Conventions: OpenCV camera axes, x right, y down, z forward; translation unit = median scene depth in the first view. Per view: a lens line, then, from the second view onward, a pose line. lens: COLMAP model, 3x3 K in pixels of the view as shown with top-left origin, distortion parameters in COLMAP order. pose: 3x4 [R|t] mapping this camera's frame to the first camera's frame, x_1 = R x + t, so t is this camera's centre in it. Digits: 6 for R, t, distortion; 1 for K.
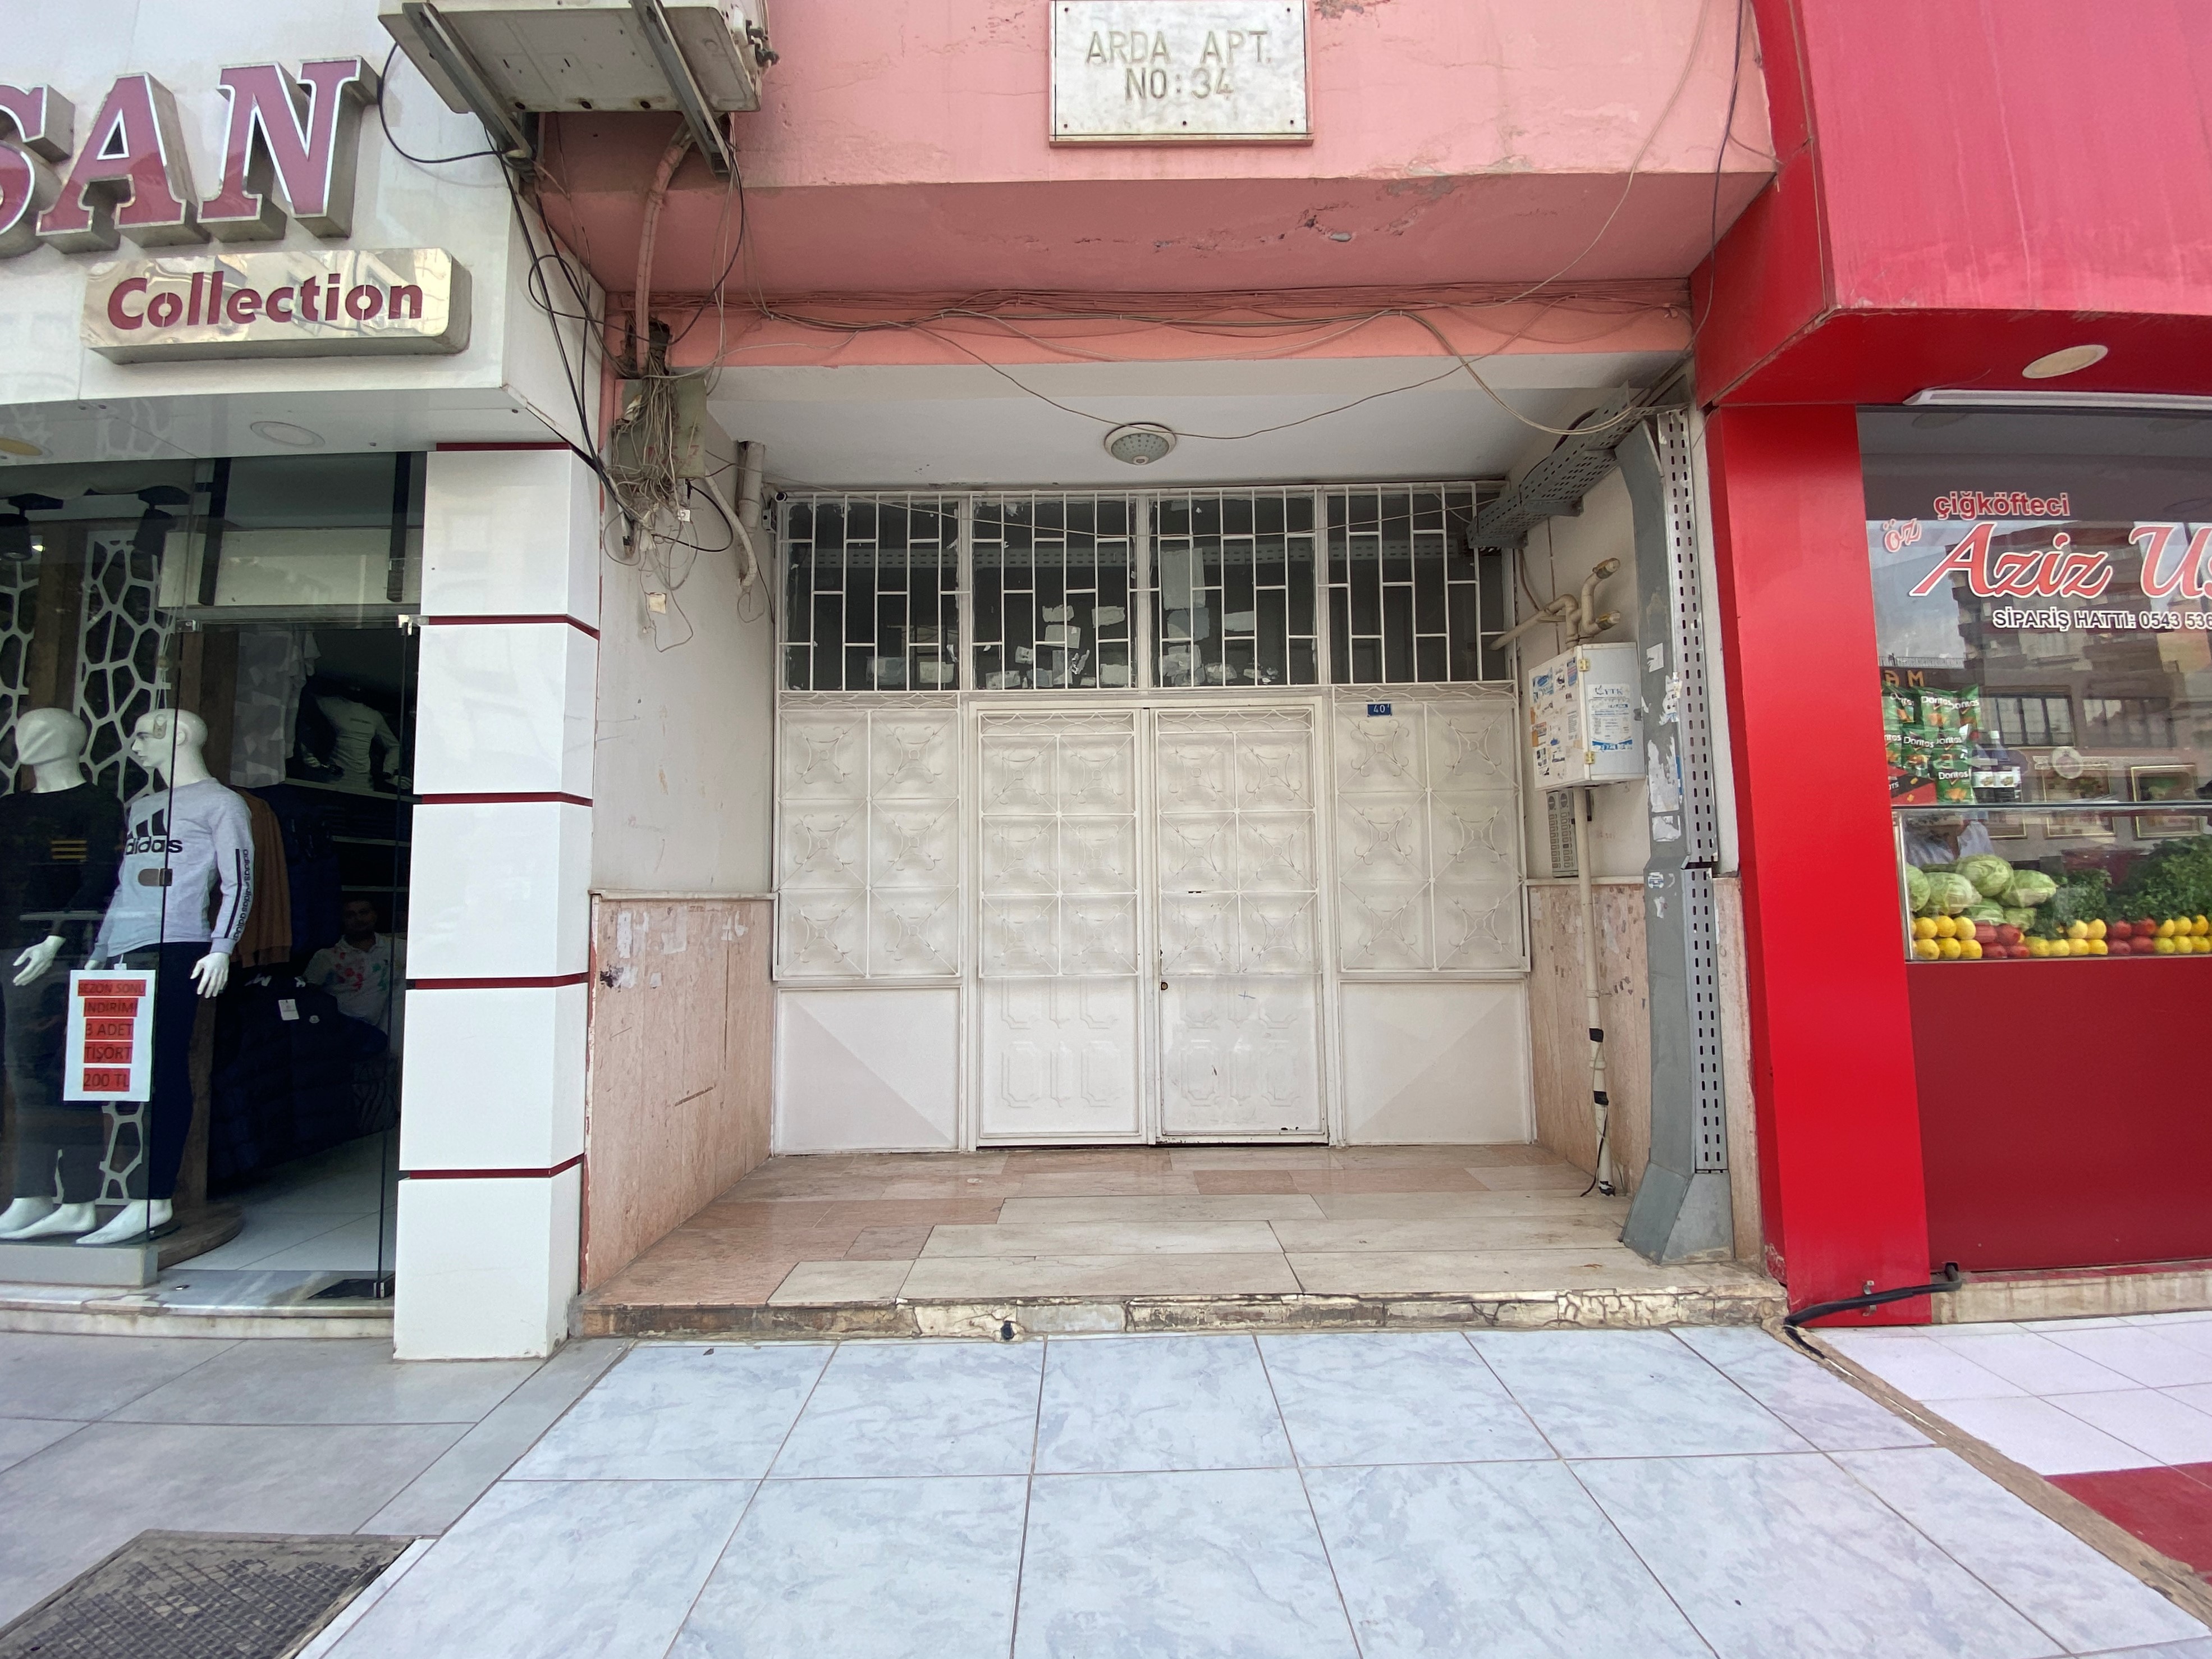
lens RADIAL K [[895.9, 0, 1097.2], [0, 895.9, 828.6], [0, 0, 1]] dist [0.025777, -0.022630]
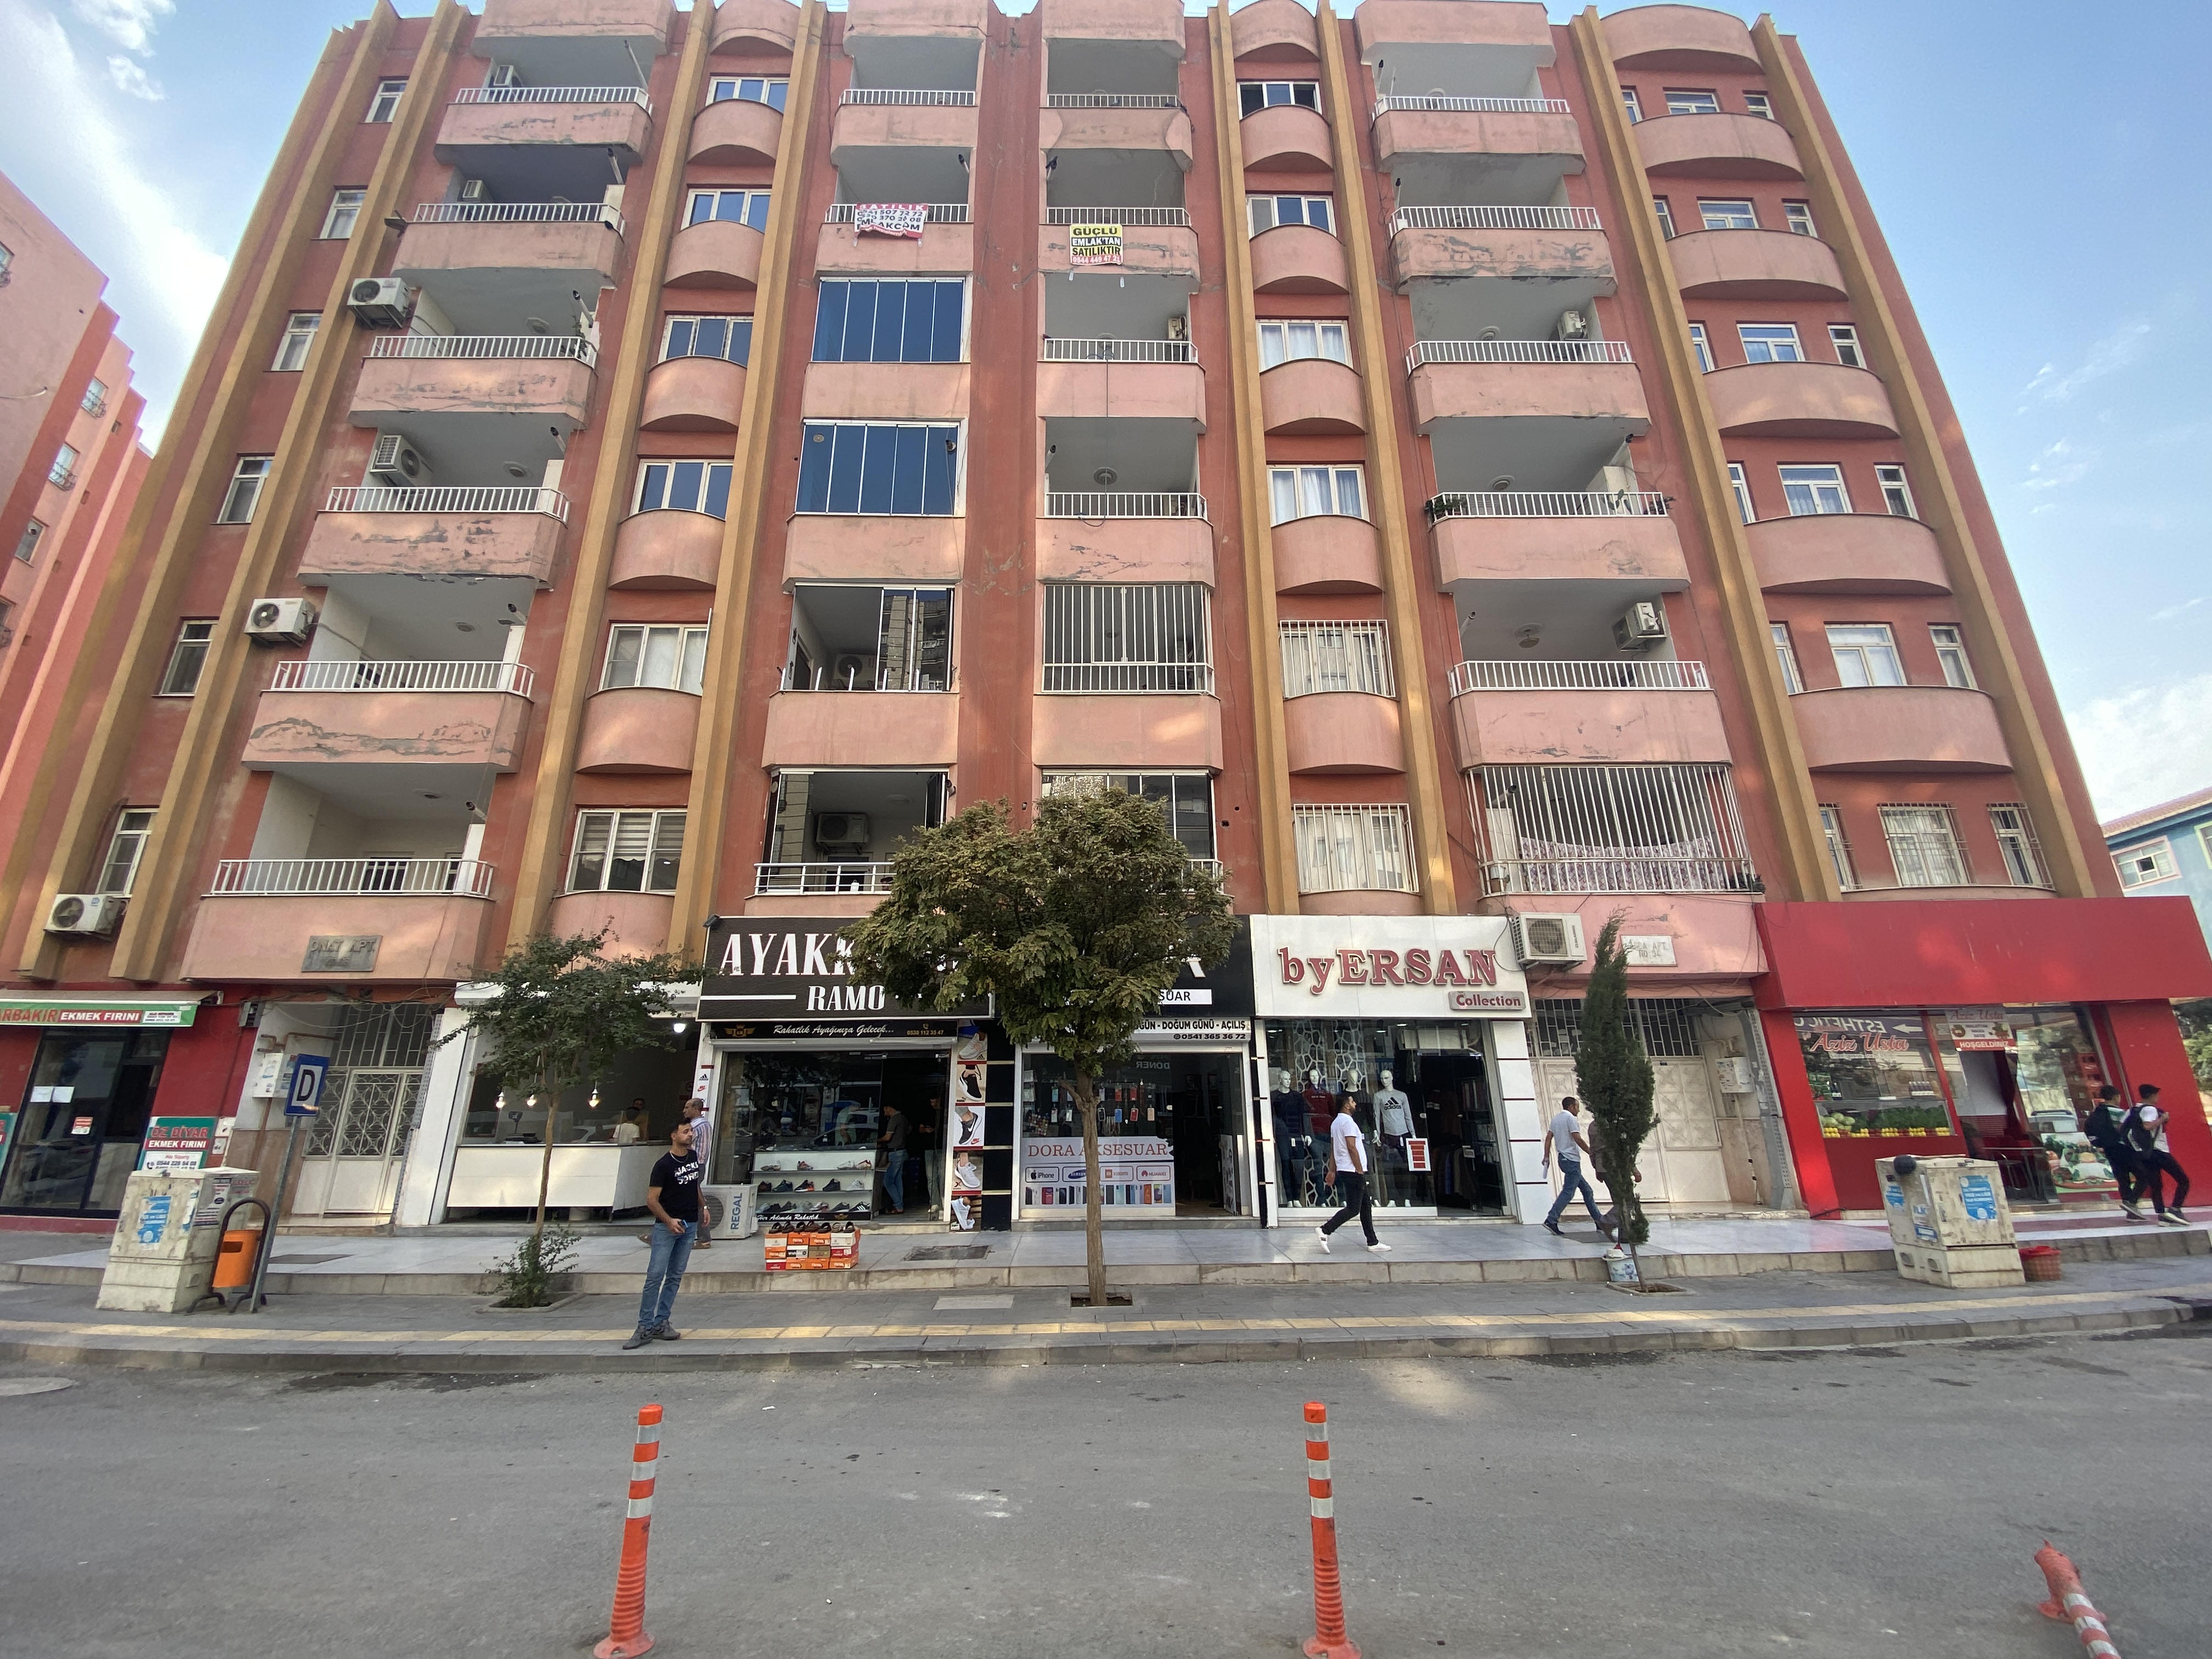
lens RADIAL K [[895.8, 0, 1097.2], [0, 895.8, 828.6], [0, 0, 1]] dist [0.025777, -0.022630]
pose [[0.999534, 0.013397, 0.027425, -2.040717], [-0.006538, 0.971644, -0.236357, -0.189579], [-0.029814, 0.236068, 0.971279, -2.582496]]
